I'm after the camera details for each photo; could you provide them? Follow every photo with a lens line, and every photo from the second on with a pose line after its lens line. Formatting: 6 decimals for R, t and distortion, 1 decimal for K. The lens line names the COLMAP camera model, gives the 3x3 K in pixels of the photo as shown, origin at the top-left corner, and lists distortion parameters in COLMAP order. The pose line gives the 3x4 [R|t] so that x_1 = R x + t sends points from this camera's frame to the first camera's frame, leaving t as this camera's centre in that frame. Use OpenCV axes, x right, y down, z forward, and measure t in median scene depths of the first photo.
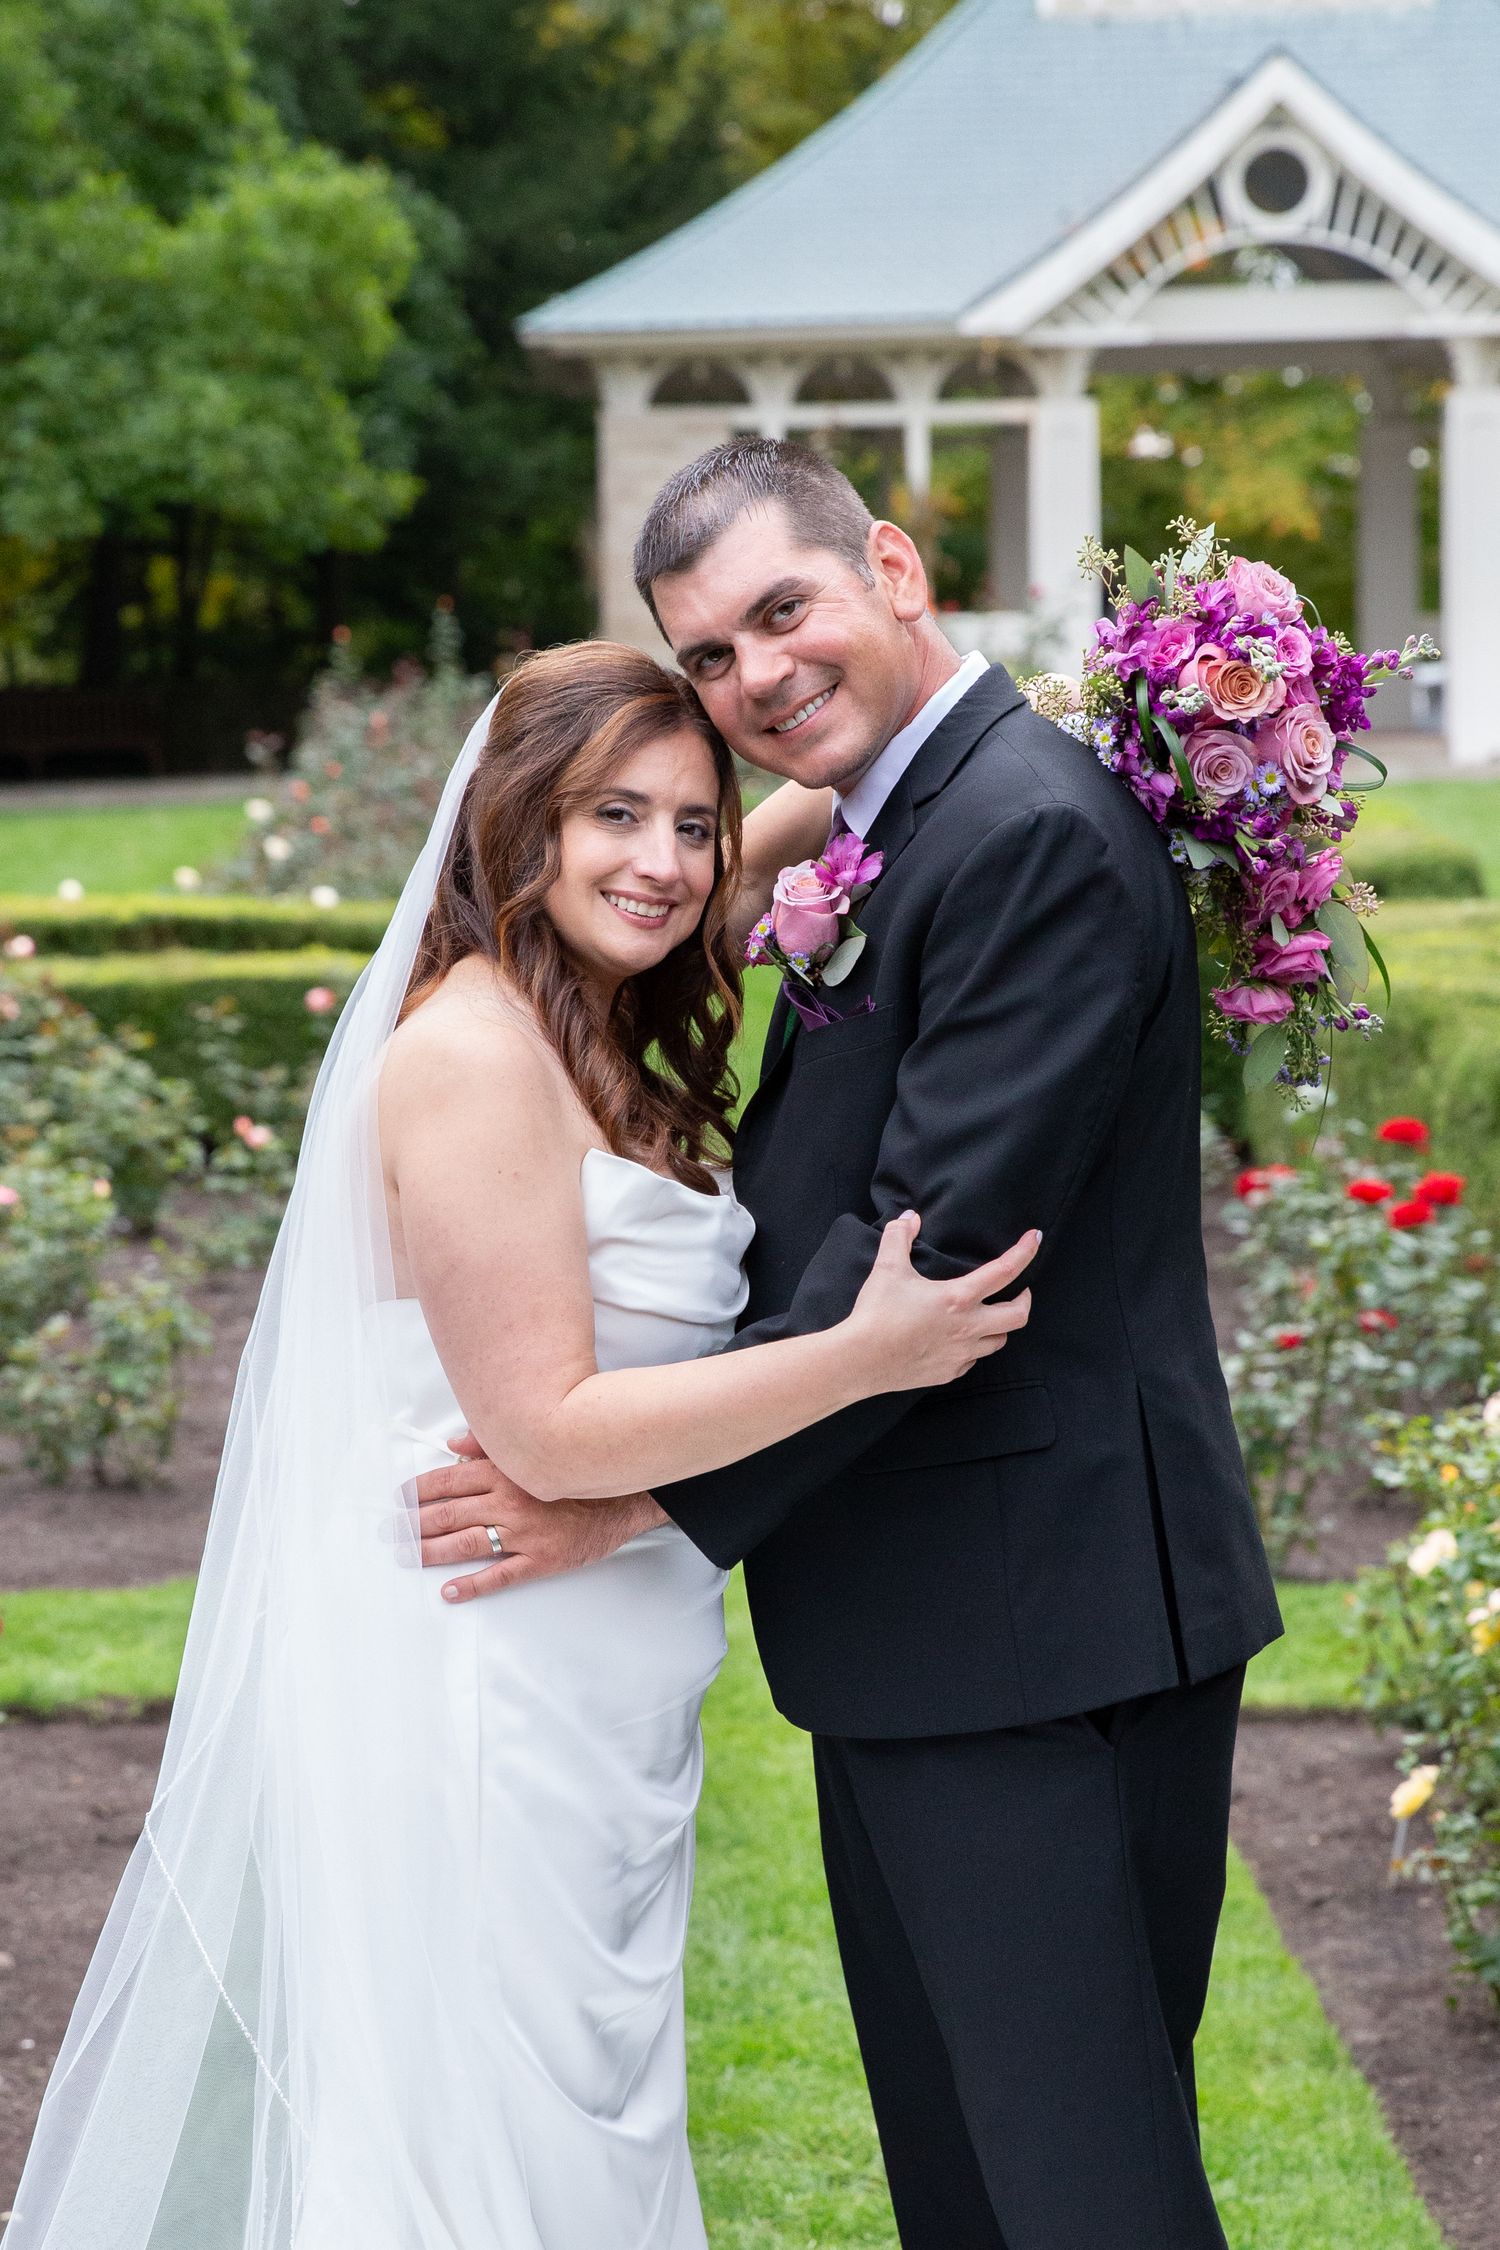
lens RADIAL K [[5473.1, 0, 750.0], [0, 5473.1, 1125.0], [0, 0, 1]] dist [0.006947, -0.216721]
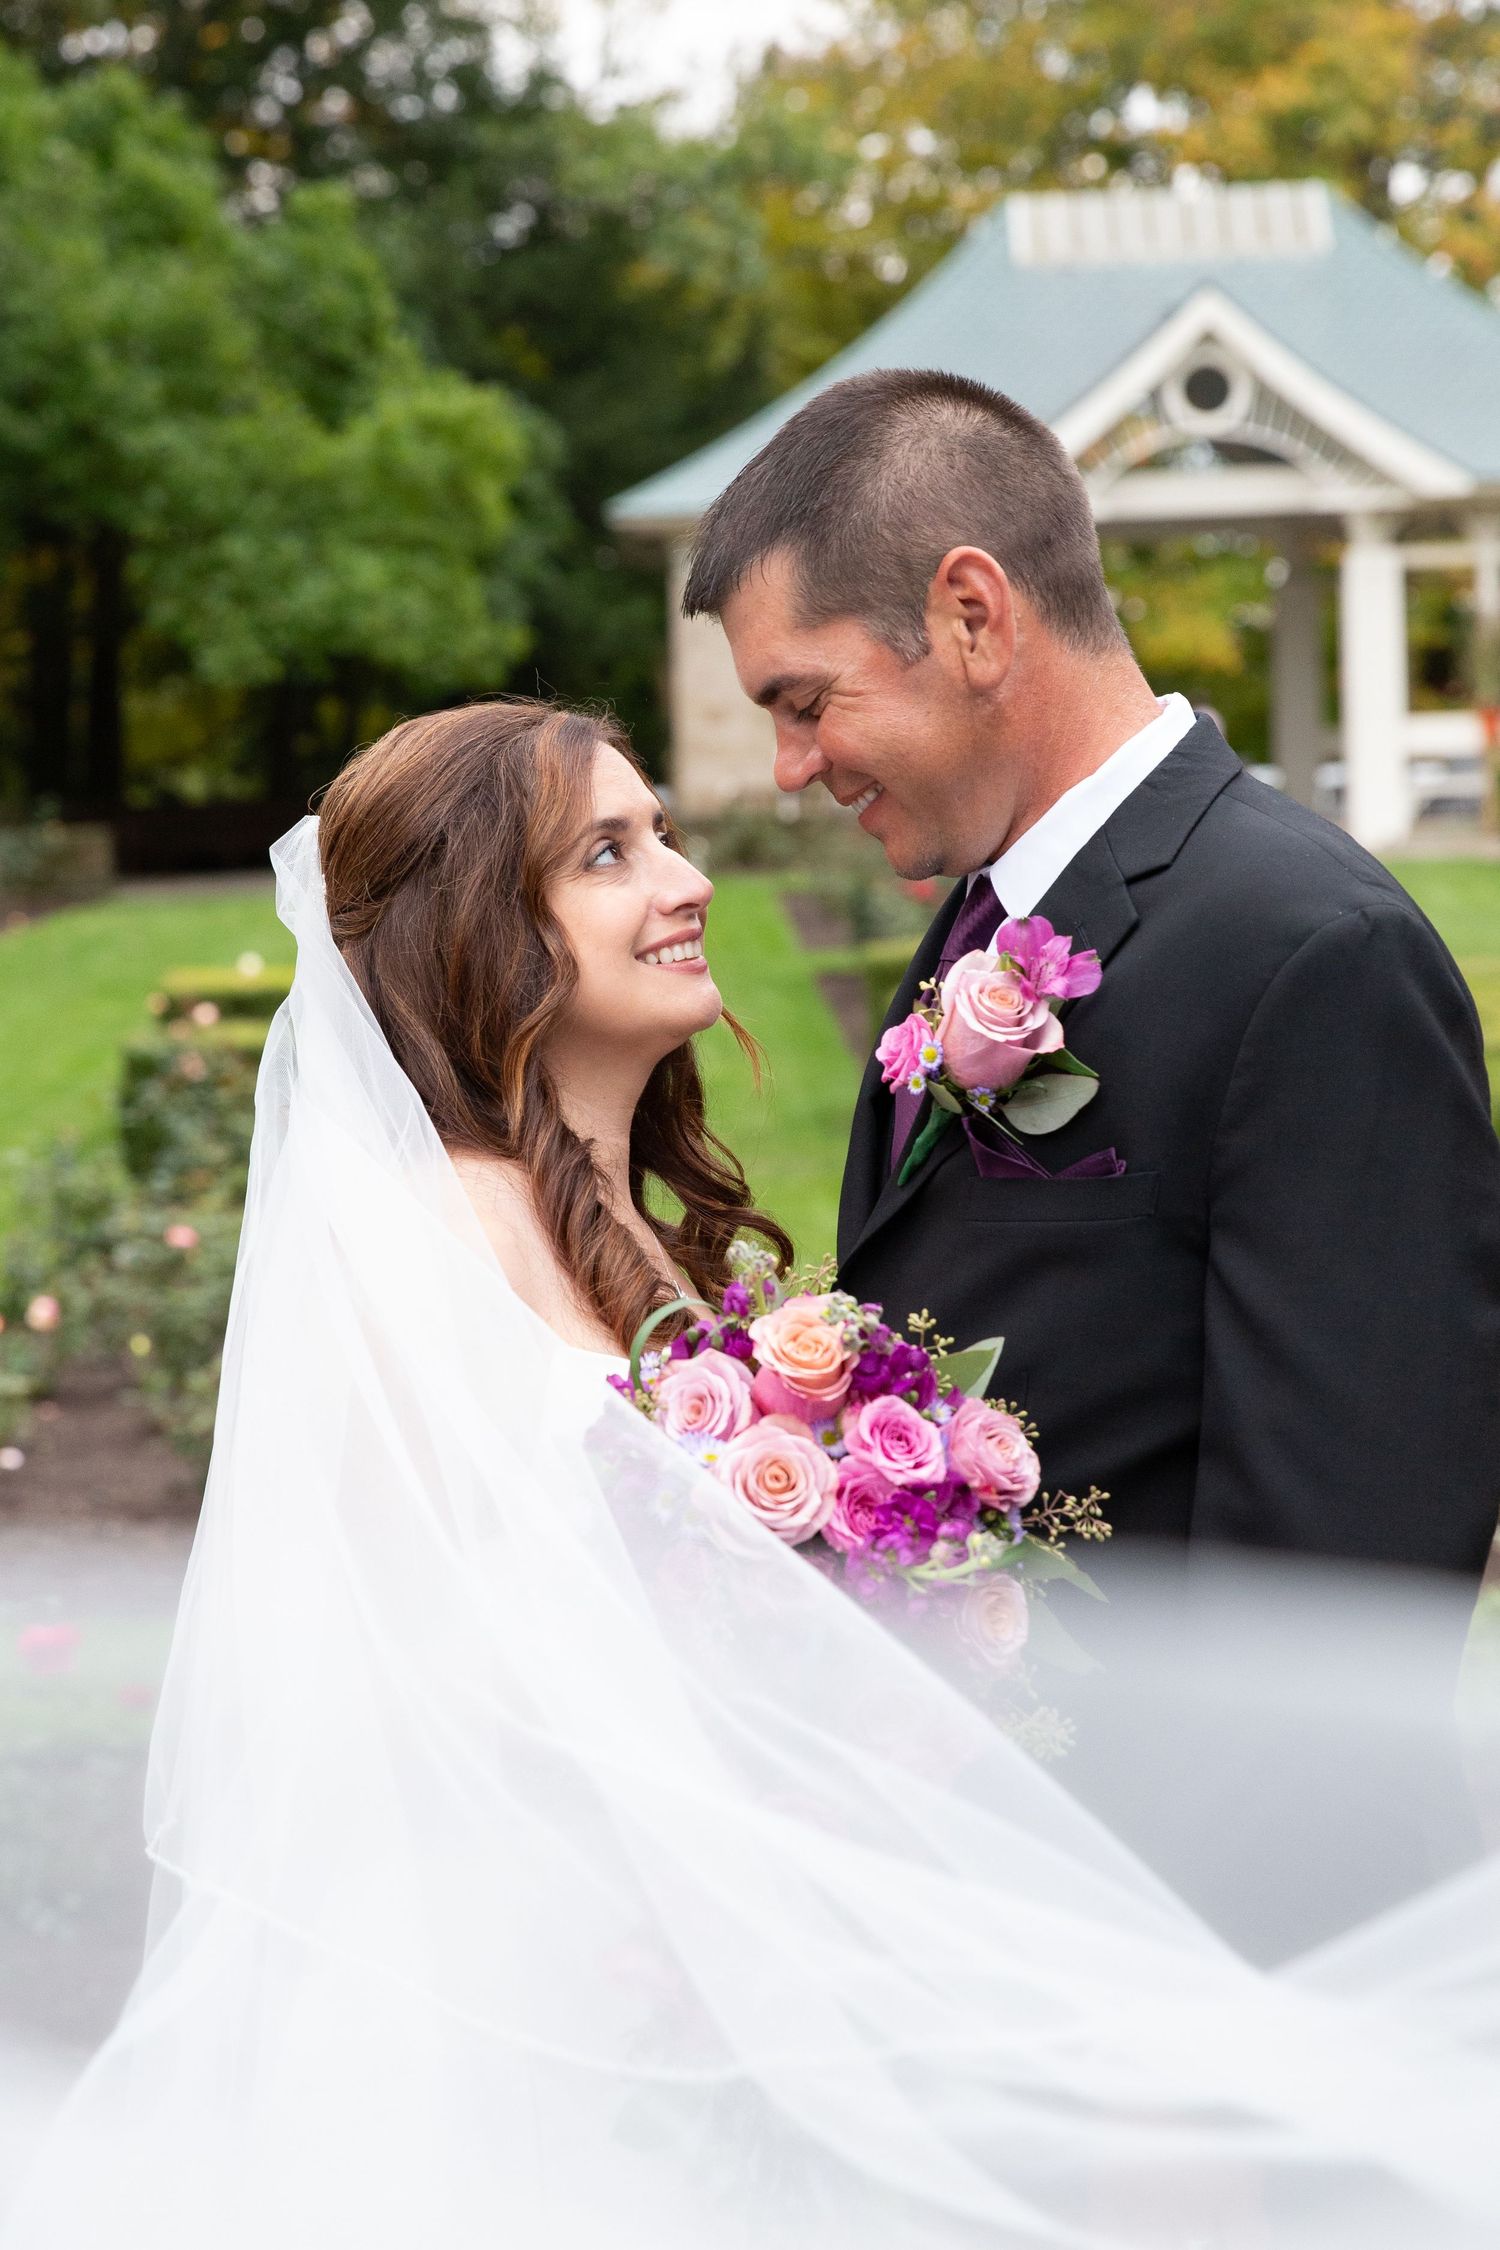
lens RADIAL K [[5473.1, 0, 750.0], [0, 5473.1, 1125.0], [0, 0, 1]] dist [0.006947, -0.216721]
pose [[0.999669, -0.010364, -0.023560, 0.019012], [0.009940, 0.999788, -0.018025, 0.019225], [0.023741, 0.017785, 0.999560, -0.263168]]
